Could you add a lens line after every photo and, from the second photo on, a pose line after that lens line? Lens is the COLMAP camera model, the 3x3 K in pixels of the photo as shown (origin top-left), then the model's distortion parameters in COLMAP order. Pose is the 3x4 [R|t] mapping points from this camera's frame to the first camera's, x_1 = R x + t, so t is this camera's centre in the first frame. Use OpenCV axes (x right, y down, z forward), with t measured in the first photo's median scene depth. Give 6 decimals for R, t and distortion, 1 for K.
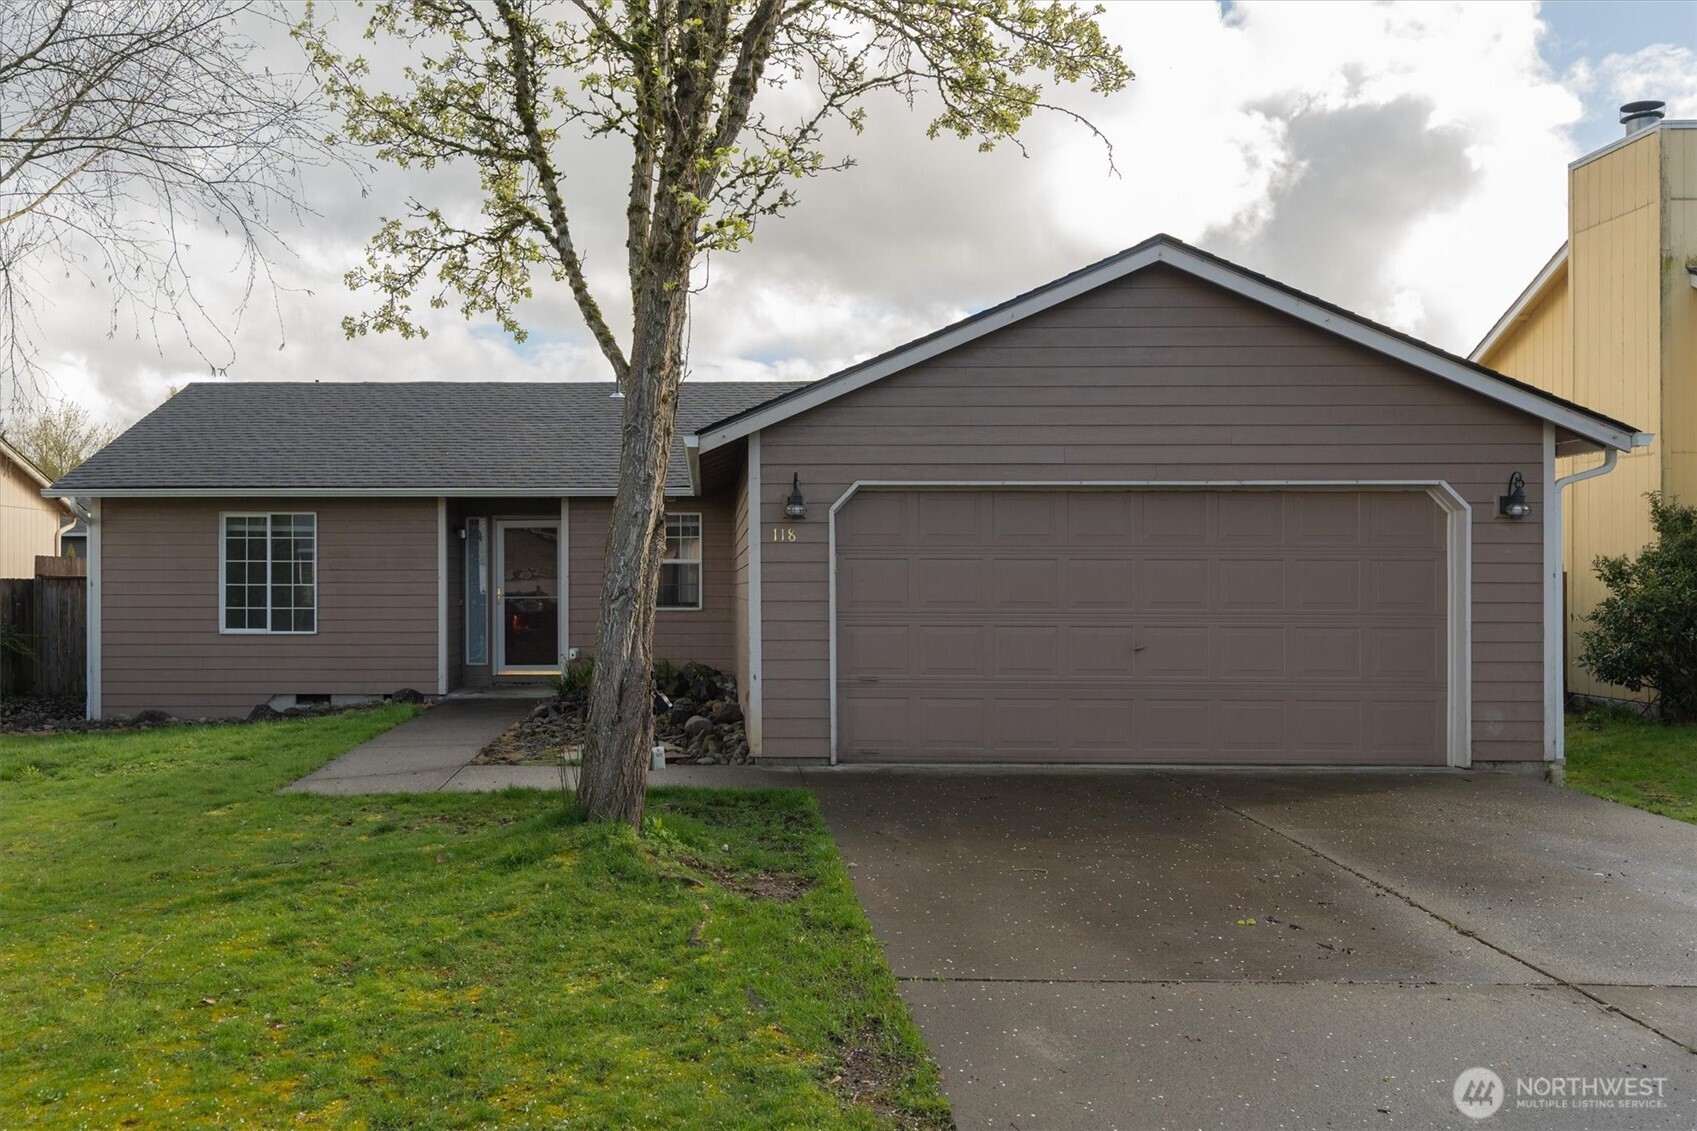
lens RADIAL K [[754.9, 0, 847.4], [0, 754.9, 573.8], [0, 0, 1]] dist [-0.000829, 0.000207]
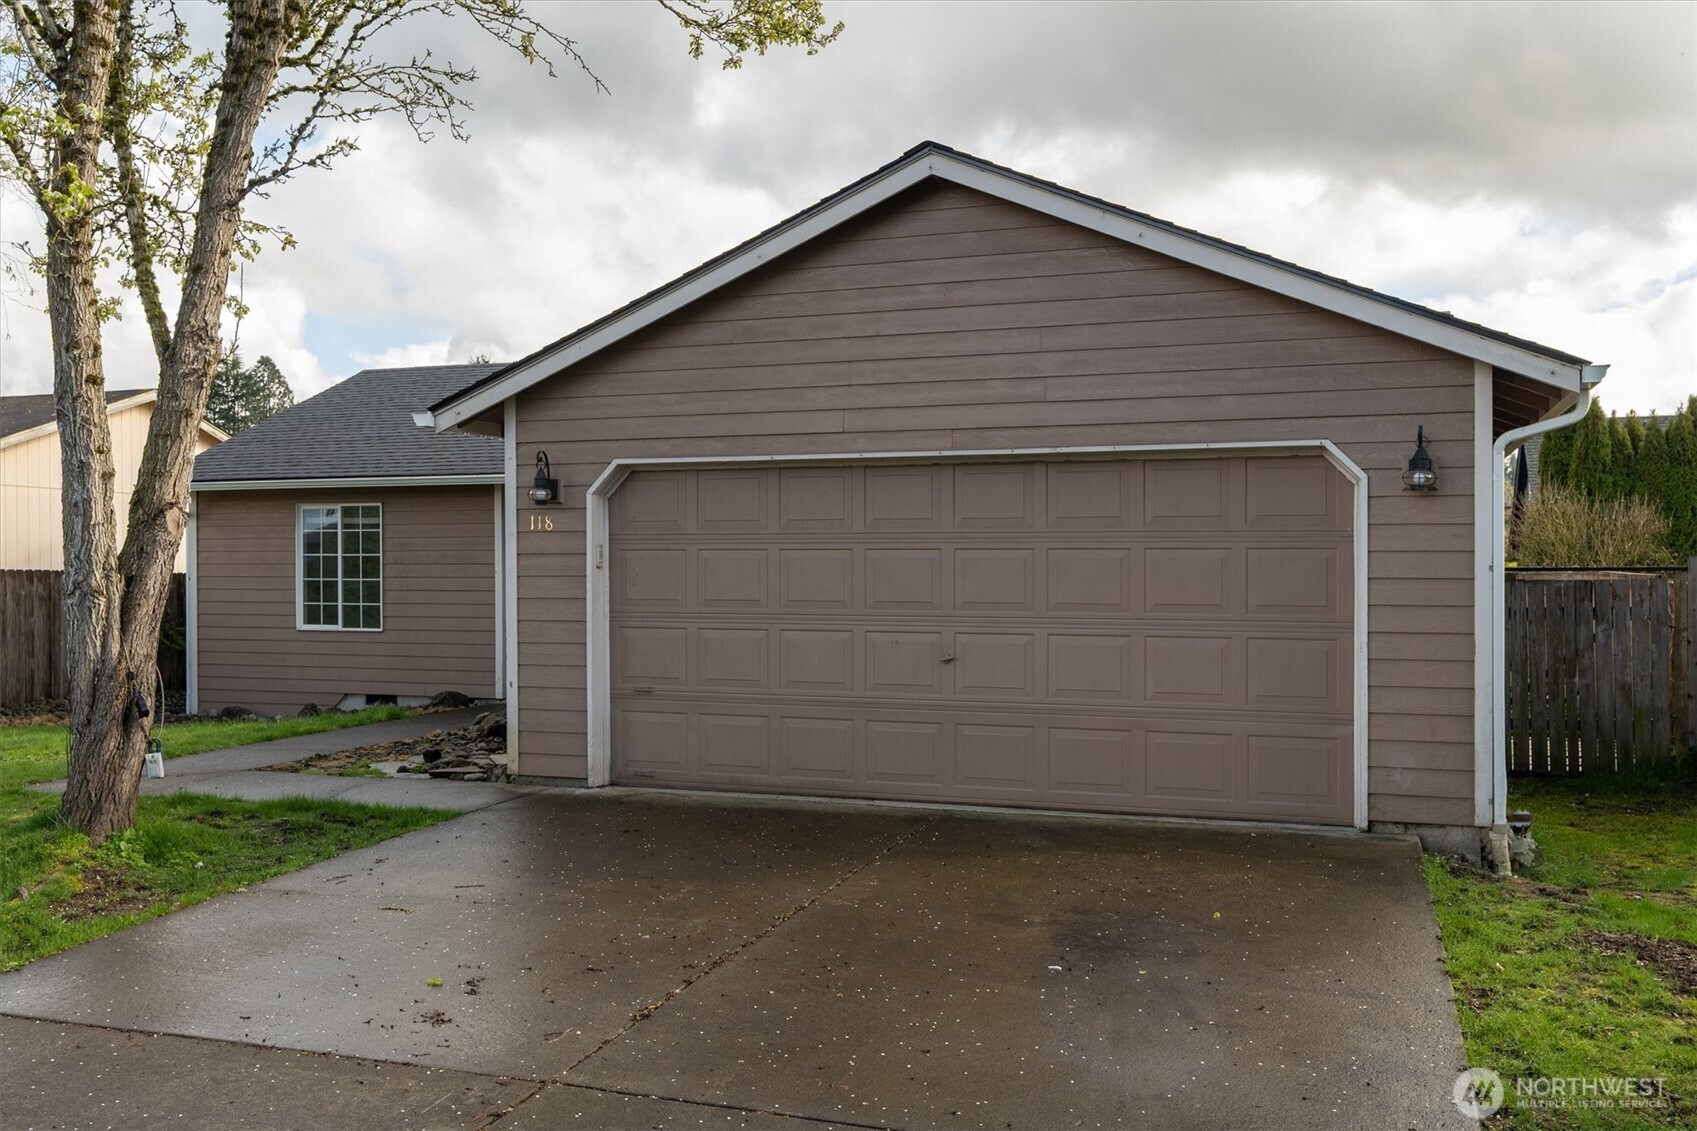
lens RADIAL K [[892.7, 0, 848.5], [0, 892.7, 569.6], [0, 0, 1]] dist [-0.000837, 0.000517]
pose [[0.982004, -0.000487, -0.188858, 0.453889], [0.000931, 0.999997, 0.002266, 0.000869], [0.188857, -0.002401, 0.982002, 0.047626]]
